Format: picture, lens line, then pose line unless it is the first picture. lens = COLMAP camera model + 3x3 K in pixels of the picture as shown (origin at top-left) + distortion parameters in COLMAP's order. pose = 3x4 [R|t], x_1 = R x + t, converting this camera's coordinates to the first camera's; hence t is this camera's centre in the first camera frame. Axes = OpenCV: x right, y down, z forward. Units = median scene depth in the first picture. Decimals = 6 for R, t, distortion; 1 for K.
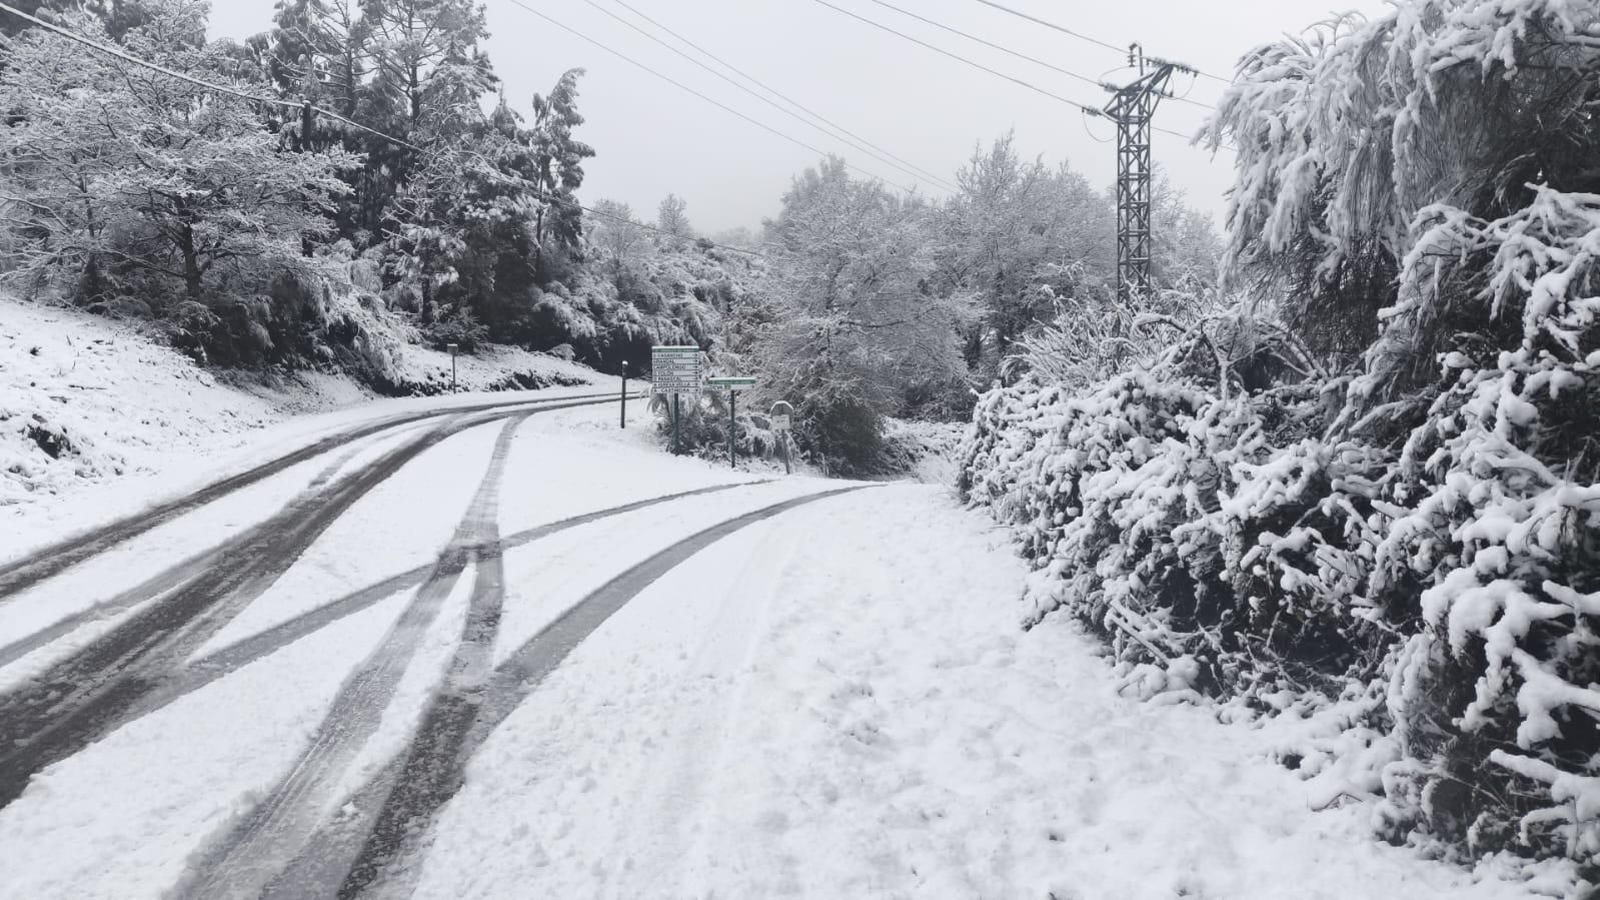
lens RADIAL K [[1165.8, 0, 796.0], [0, 1165.8, 479.4], [0, 0, 1]] dist [0.085736, -0.123323]
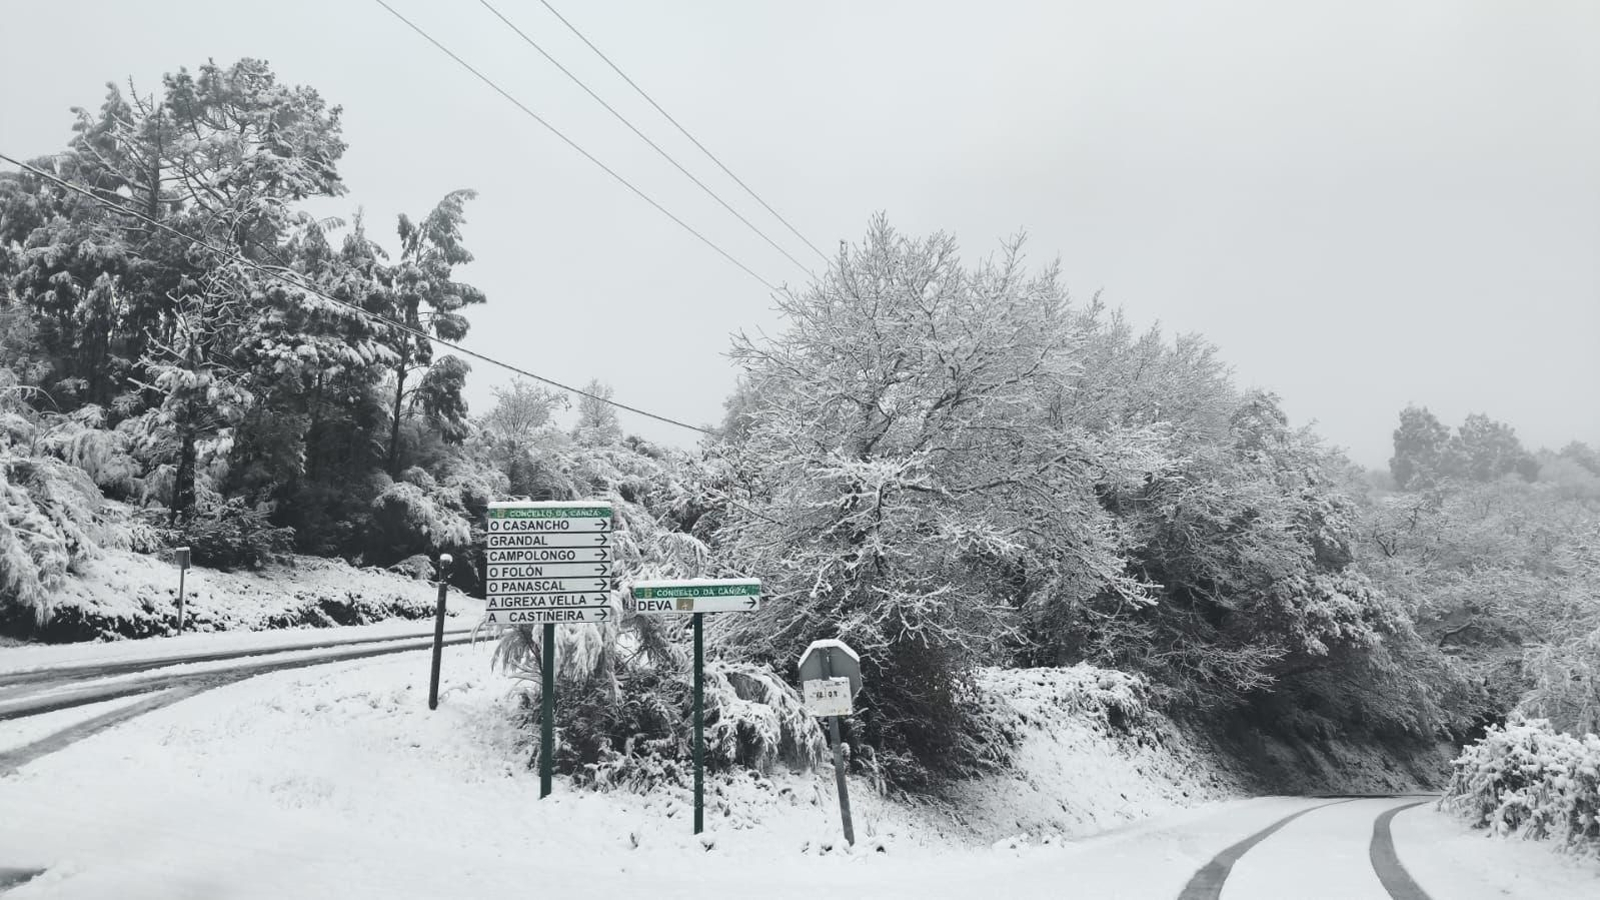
lens RADIAL K [[1165.8, 0, 806.7], [0, 1165.8, 439.5], [0, 0, 1]] dist [0.085736, -0.123323]
pose [[0.997626, -0.002840, 0.068811, -0.038151], [0.018547, 0.973317, -0.228713, -0.036931], [-0.066325, 0.229446, 0.971059, 0.520308]]
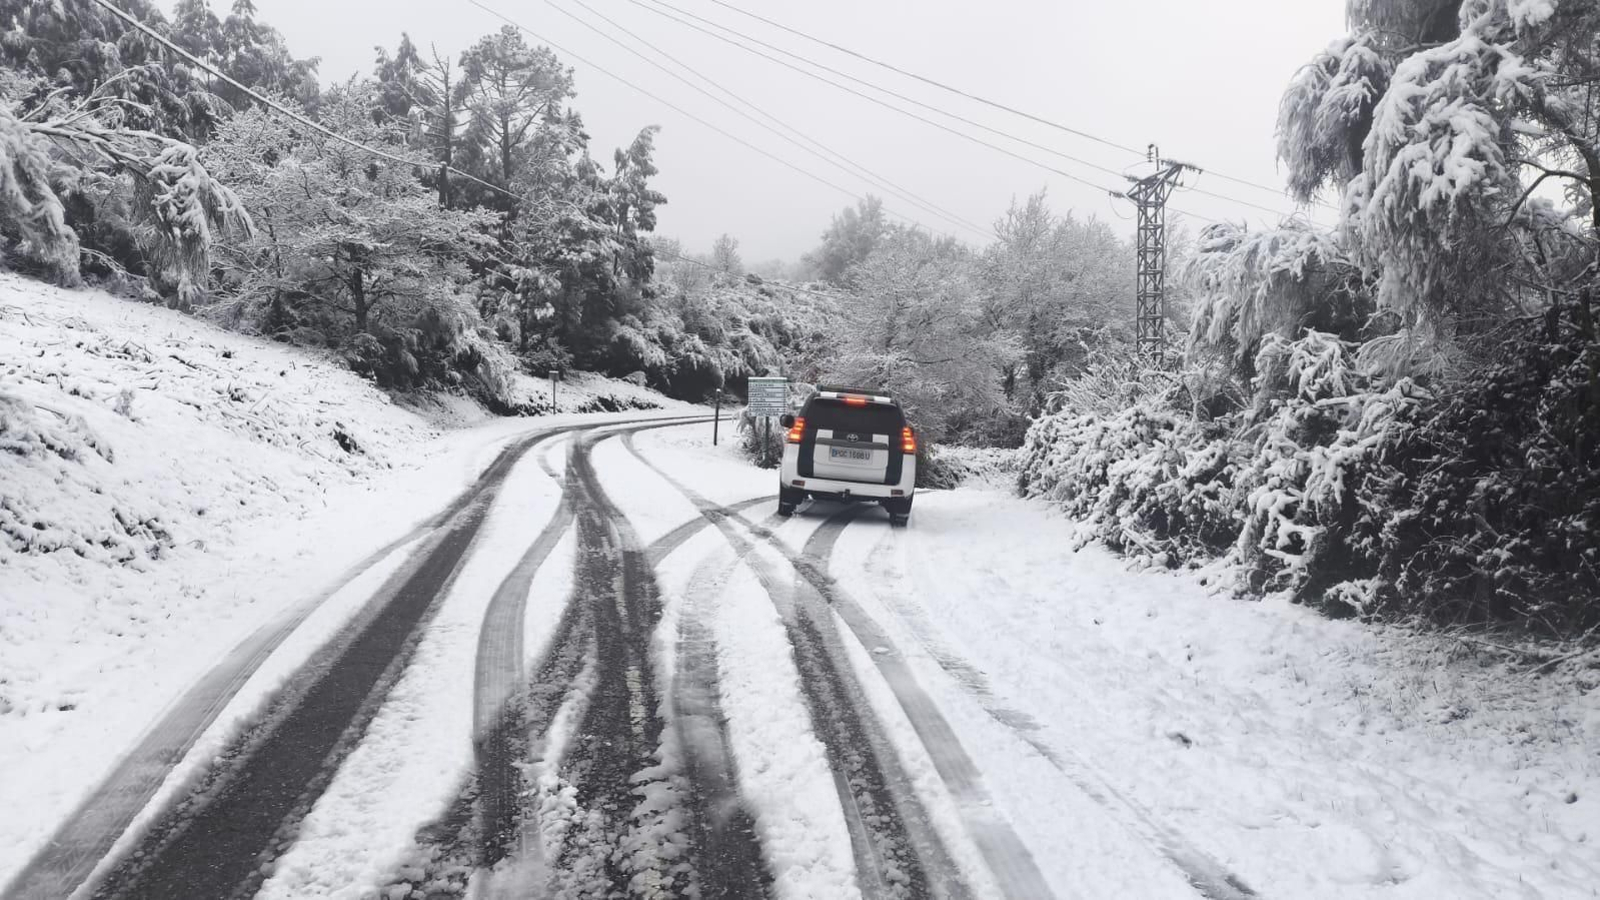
lens RADIAL K [[1165.8, 0, 799.0], [0, 1165.8, 469.9], [0, 0, 1]] dist [0.085736, -0.123323]
pose [[0.999692, 0.019237, -0.015684, -0.042743], [-0.019724, 0.999308, -0.031547, 0.015649], [0.015067, 0.031847, 0.999379, -0.169307]]
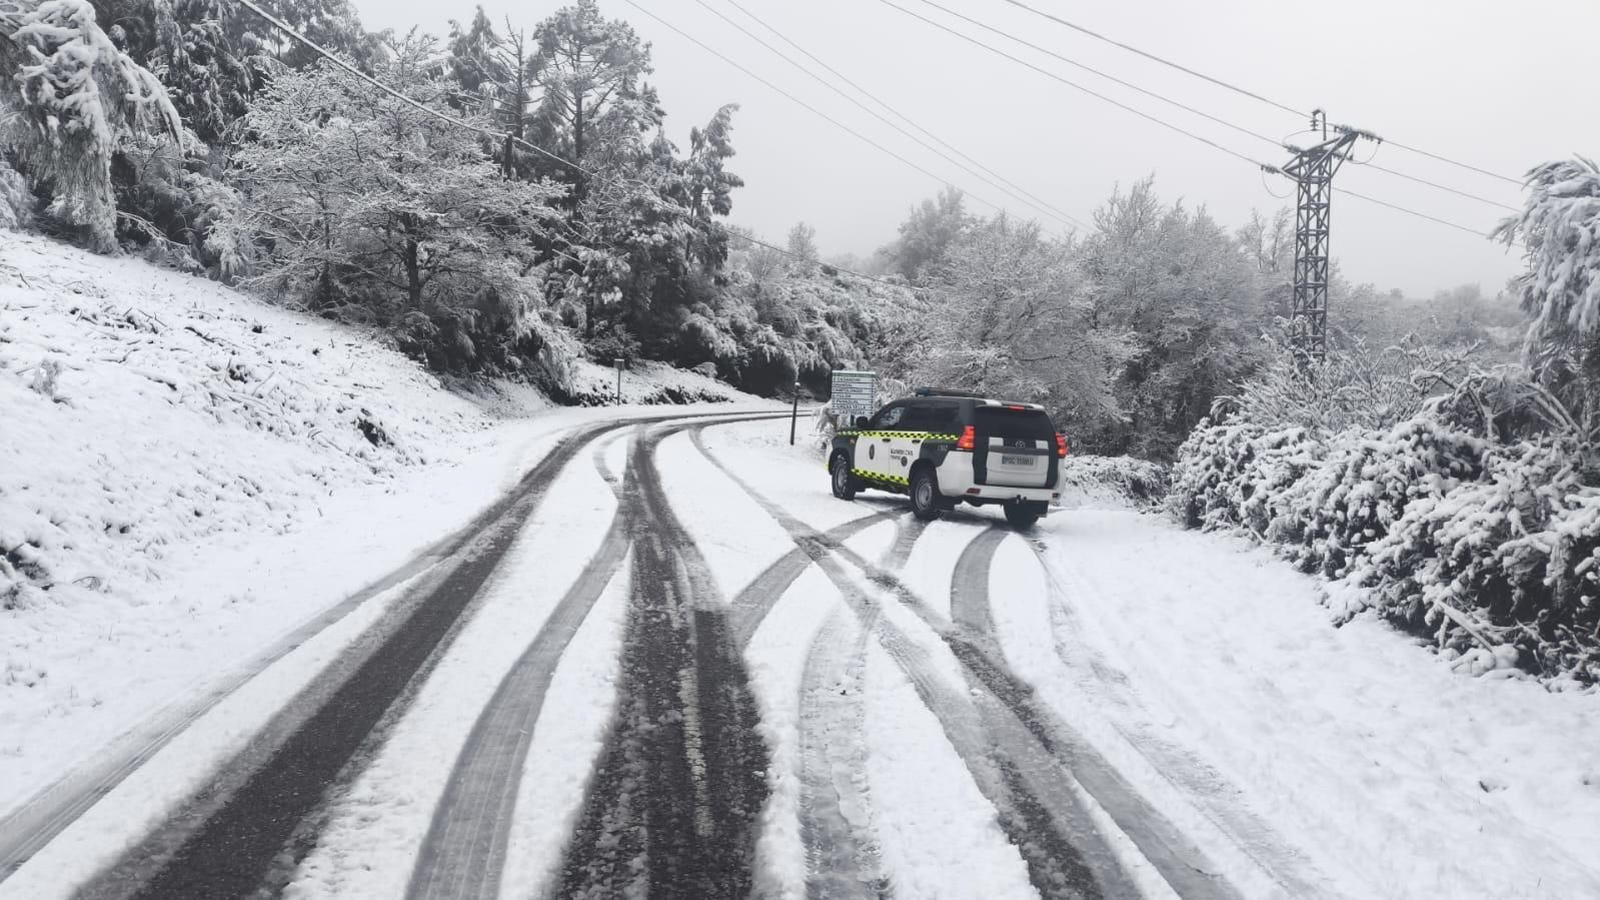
lens RADIAL K [[1165.8, 0, 795.9], [0, 1165.8, 461.9], [0, 0, 1]] dist [0.085736, -0.123323]
pose [[0.996105, 0.050458, -0.072314, -0.063449], [-0.052940, 0.998058, -0.032832, 0.006225], [0.070517, 0.036533, 0.996841, -0.061121]]
